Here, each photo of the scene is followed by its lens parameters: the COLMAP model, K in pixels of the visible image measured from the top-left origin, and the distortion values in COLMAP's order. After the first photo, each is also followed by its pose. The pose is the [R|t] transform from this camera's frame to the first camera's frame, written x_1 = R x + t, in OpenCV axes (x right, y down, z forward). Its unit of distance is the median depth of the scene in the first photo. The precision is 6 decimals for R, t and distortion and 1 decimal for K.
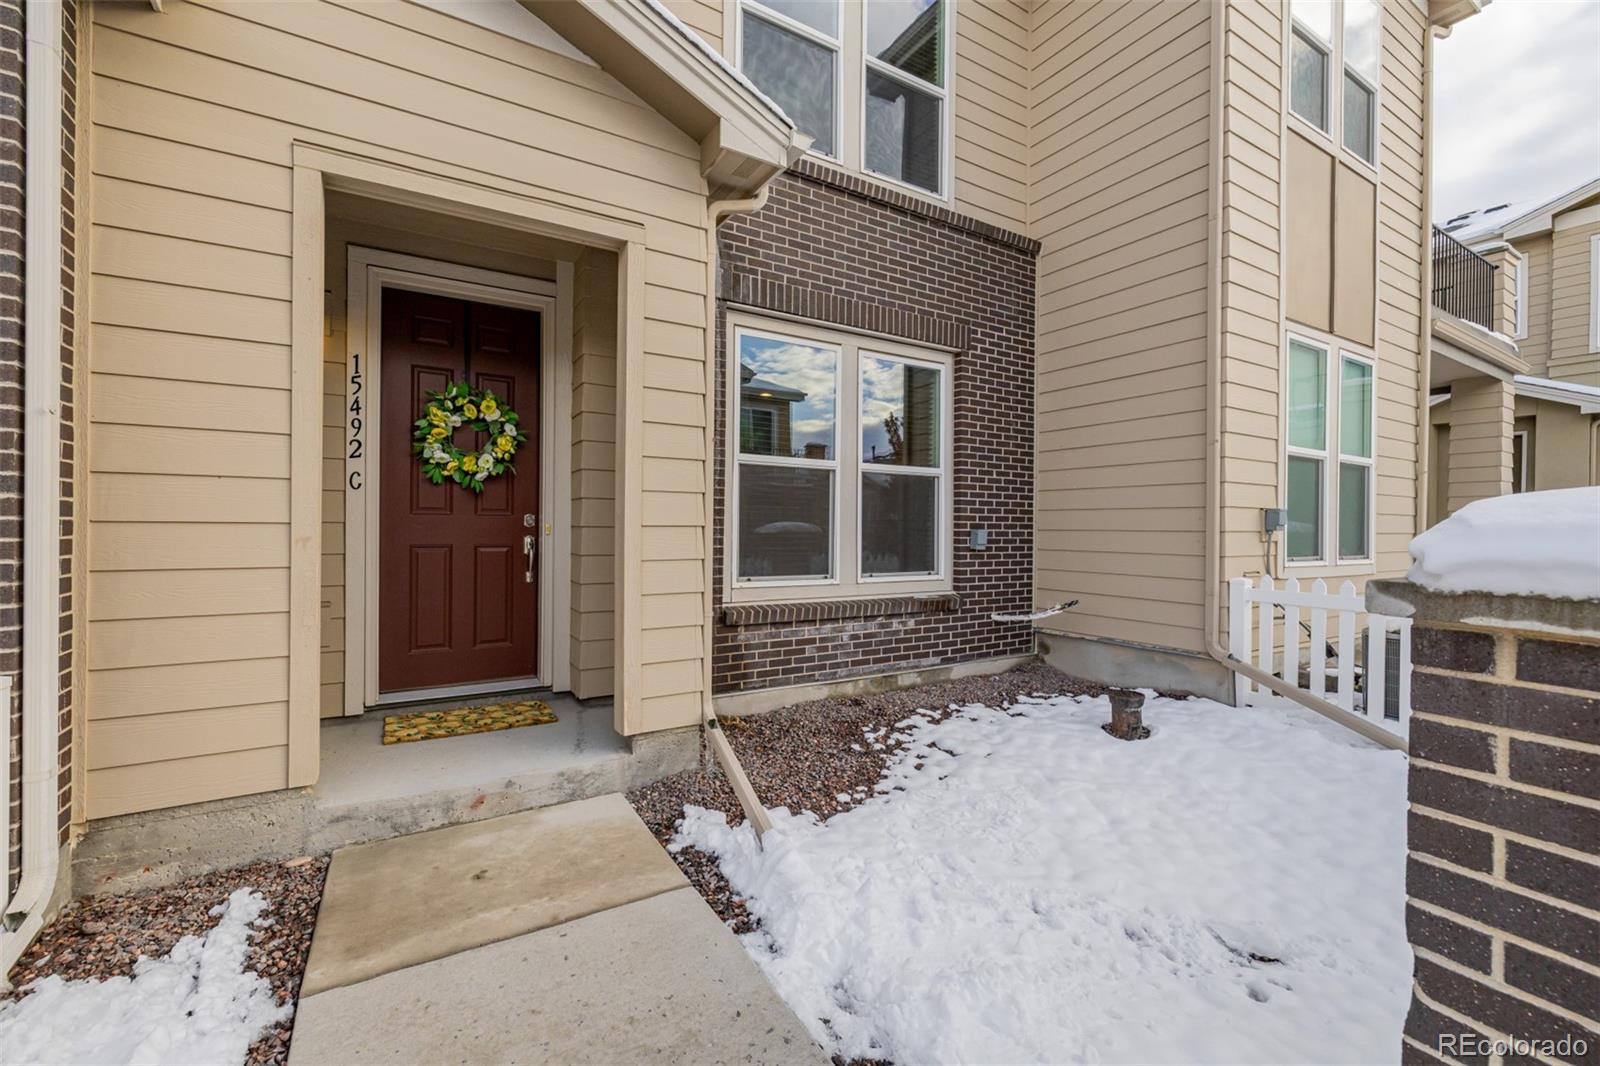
lens RADIAL K [[675.9, 0, 802.6], [0, 675.9, 528.8], [0, 0, 1]] dist [0.001566, -0.000342]
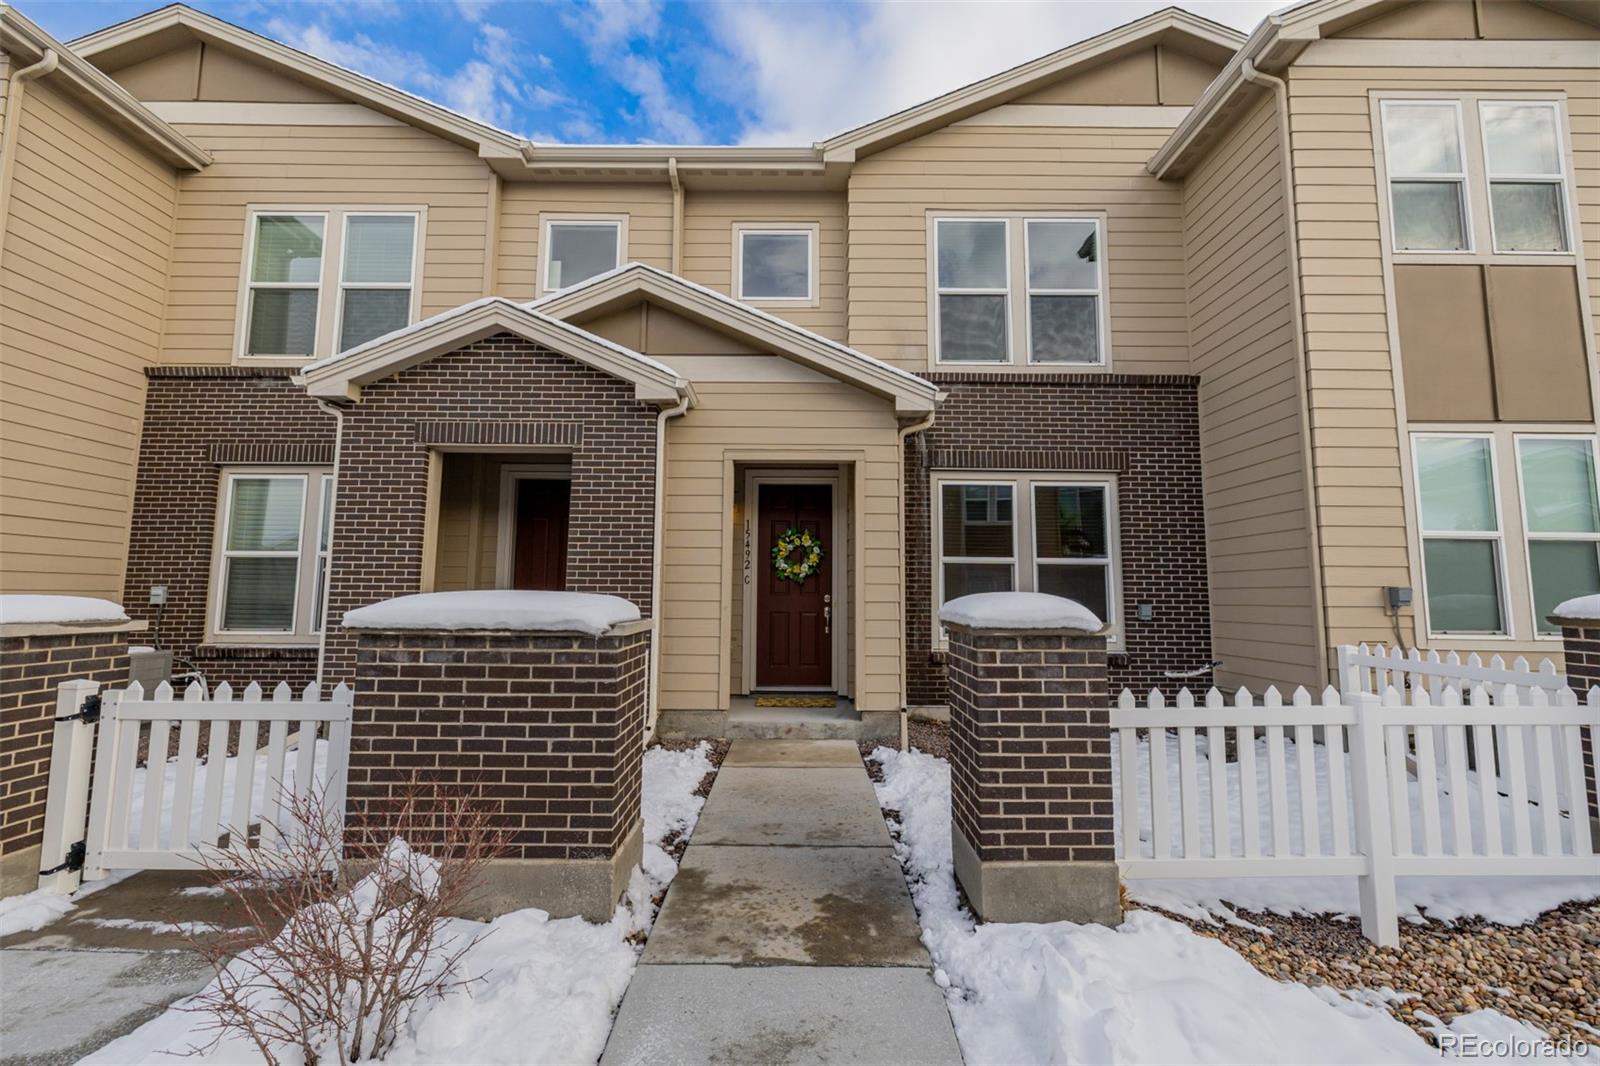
lens RADIAL K [[675.9, 0, 793.7], [0, 675.9, 526.3], [0, 0, 1]] dist [0.001566, -0.000342]
pose [[0.852563, -0.057774, -0.519422, 0.493030], [-0.001197, 0.993653, -0.112486, -0.001340], [0.522624, 0.096524, 0.847082, -0.628571]]
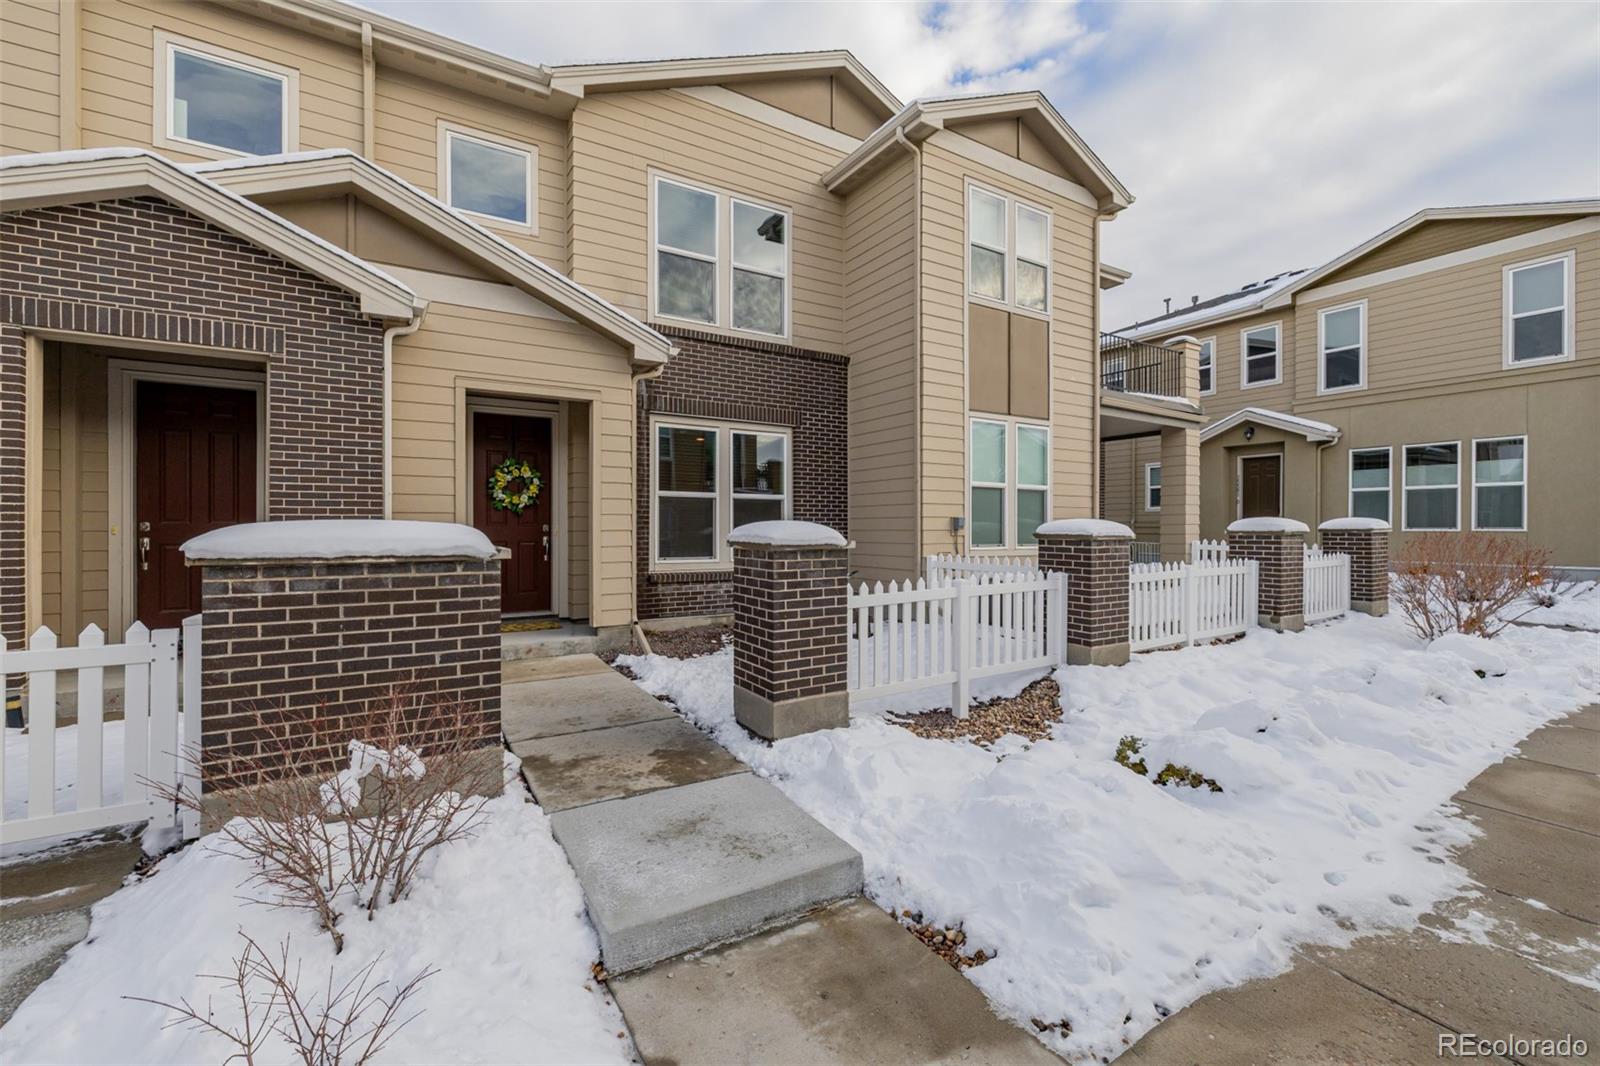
lens RADIAL K [[675.9, 0, 803.1], [0, 675.9, 527.6], [0, 0, 1]] dist [0.001566, -0.000342]
pose [[0.999917, -0.010256, 0.007833, 0.314413], [0.010300, 0.999932, -0.005555, 0.003852], [-0.007775, 0.005635, 0.999954, -0.937052]]
